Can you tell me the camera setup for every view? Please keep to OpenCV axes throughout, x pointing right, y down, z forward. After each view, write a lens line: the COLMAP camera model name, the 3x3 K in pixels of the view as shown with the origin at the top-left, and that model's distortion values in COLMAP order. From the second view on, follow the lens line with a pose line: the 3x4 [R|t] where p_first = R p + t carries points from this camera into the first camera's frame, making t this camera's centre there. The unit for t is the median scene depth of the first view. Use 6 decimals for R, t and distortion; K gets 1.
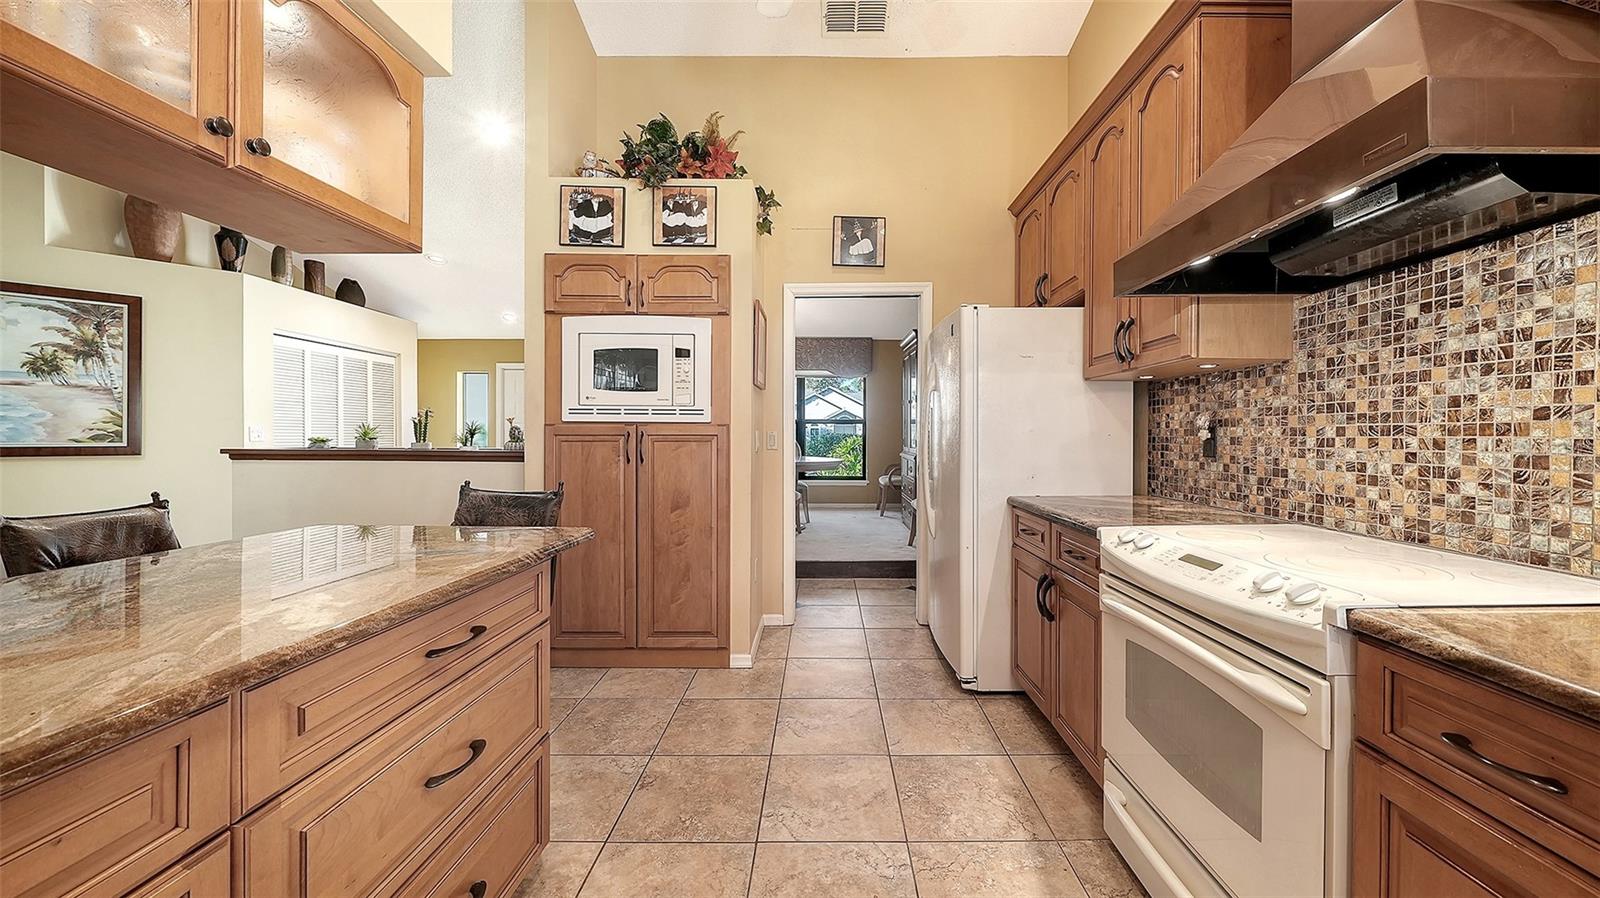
lens RADIAL K [[575.9, 0, 814.1], [0, 575.9, 435.6], [0, 0, 1]] dist [-0.012214, 0.000034]
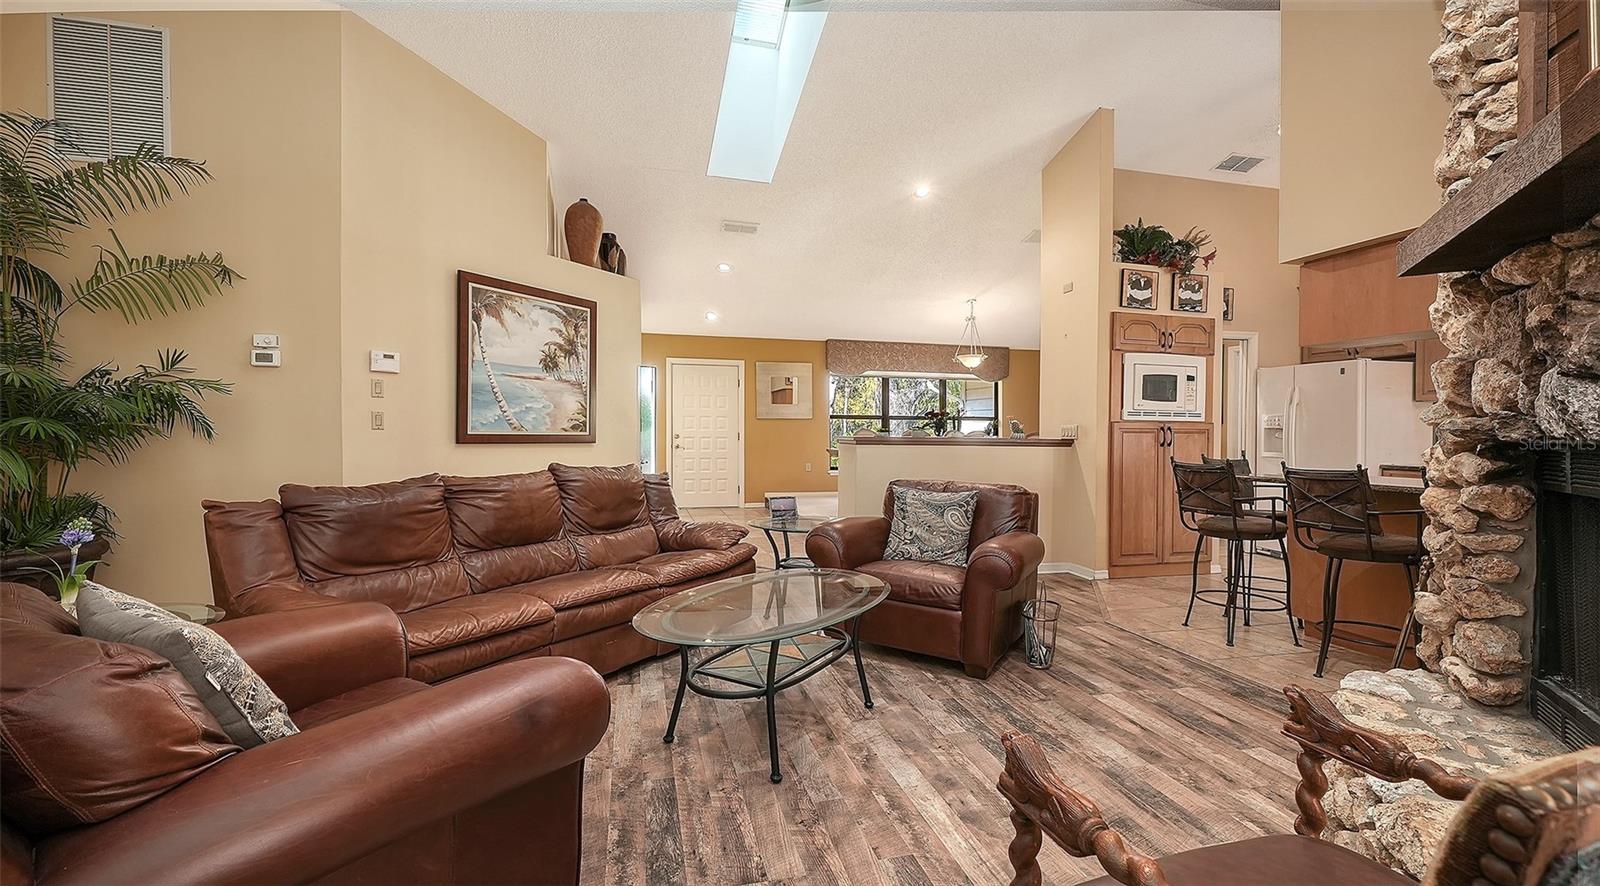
lens RADIAL K [[657.0, 0, 752.8], [0, 657.0, 432.9], [0, 0, 1]] dist [0.000229, -0.000018]
pose [[0.975595, 0.007625, 0.219445, -1.811325], [-0.007566, 0.999971, -0.001110, 0.020086], [-0.219447, -0.000577, 0.975624, -0.521078]]
